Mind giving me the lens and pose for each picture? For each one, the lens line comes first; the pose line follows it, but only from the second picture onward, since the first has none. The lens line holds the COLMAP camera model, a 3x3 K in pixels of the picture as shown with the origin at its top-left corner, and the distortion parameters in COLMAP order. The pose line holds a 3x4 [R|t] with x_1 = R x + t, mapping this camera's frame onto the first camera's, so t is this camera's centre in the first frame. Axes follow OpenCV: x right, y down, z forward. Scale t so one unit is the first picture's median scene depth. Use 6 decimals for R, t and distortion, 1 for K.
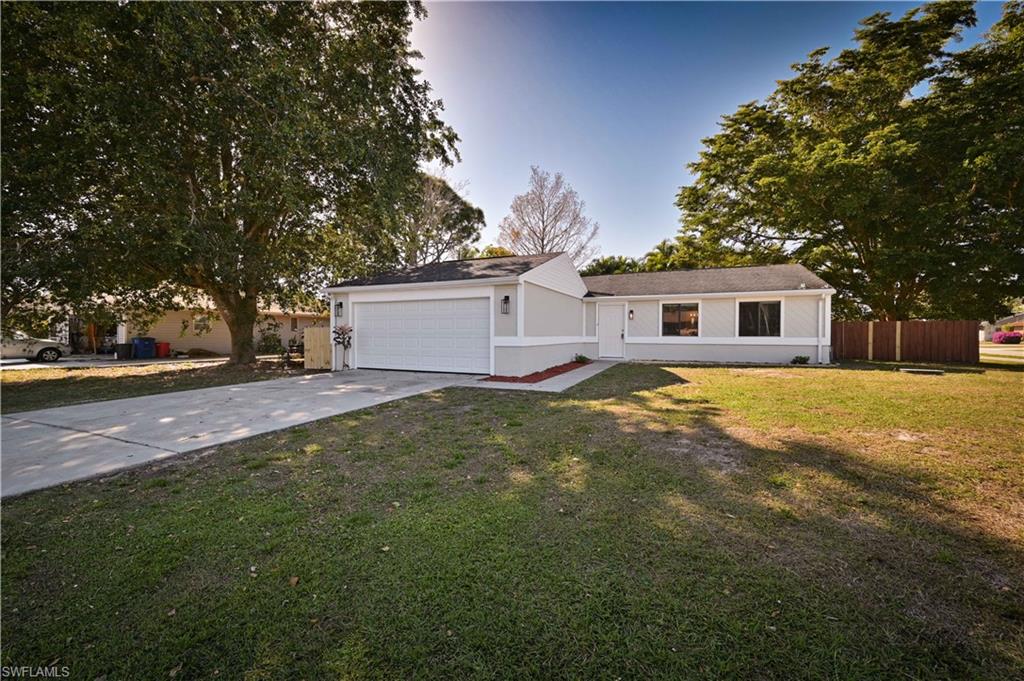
lens RADIAL K [[401.5, 0, 513.0], [0, 401.5, 338.4], [0, 0, 1]] dist [-0.002161, 0.000730]
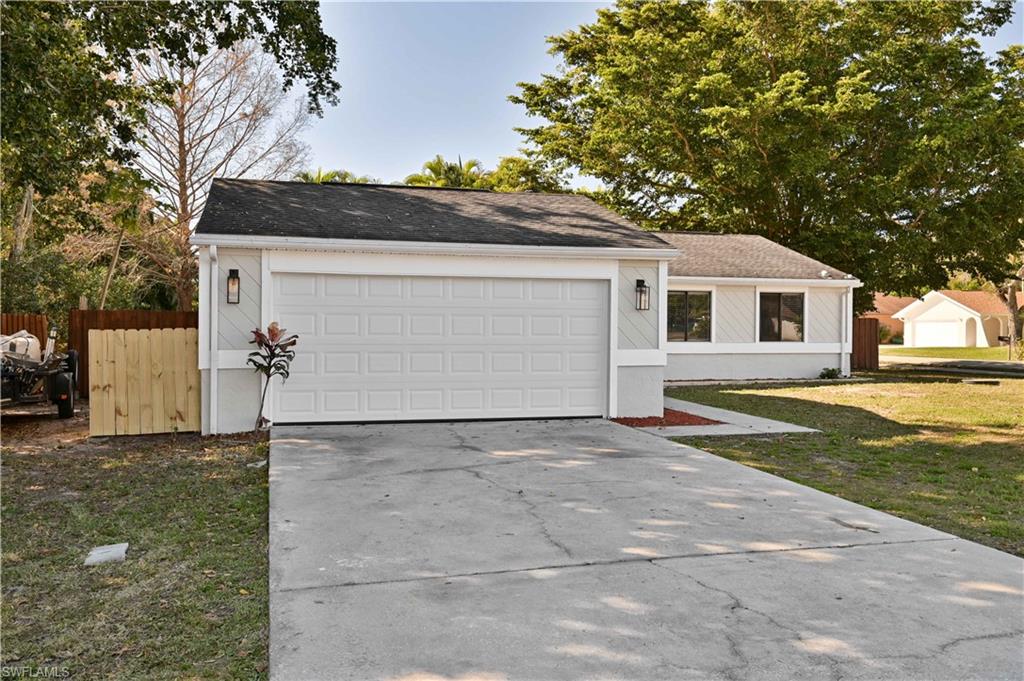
lens RADIAL K [[883.9, 0, 512.0], [0, 883.9, 340.5], [0, 0, 1]] dist [-0.000736, -0.001264]
pose [[0.768217, -0.008595, 0.640131, -0.795669], [0.004593, 0.999958, 0.007913, -0.022729], [-0.640173, -0.003139, 0.768225, 0.109027]]
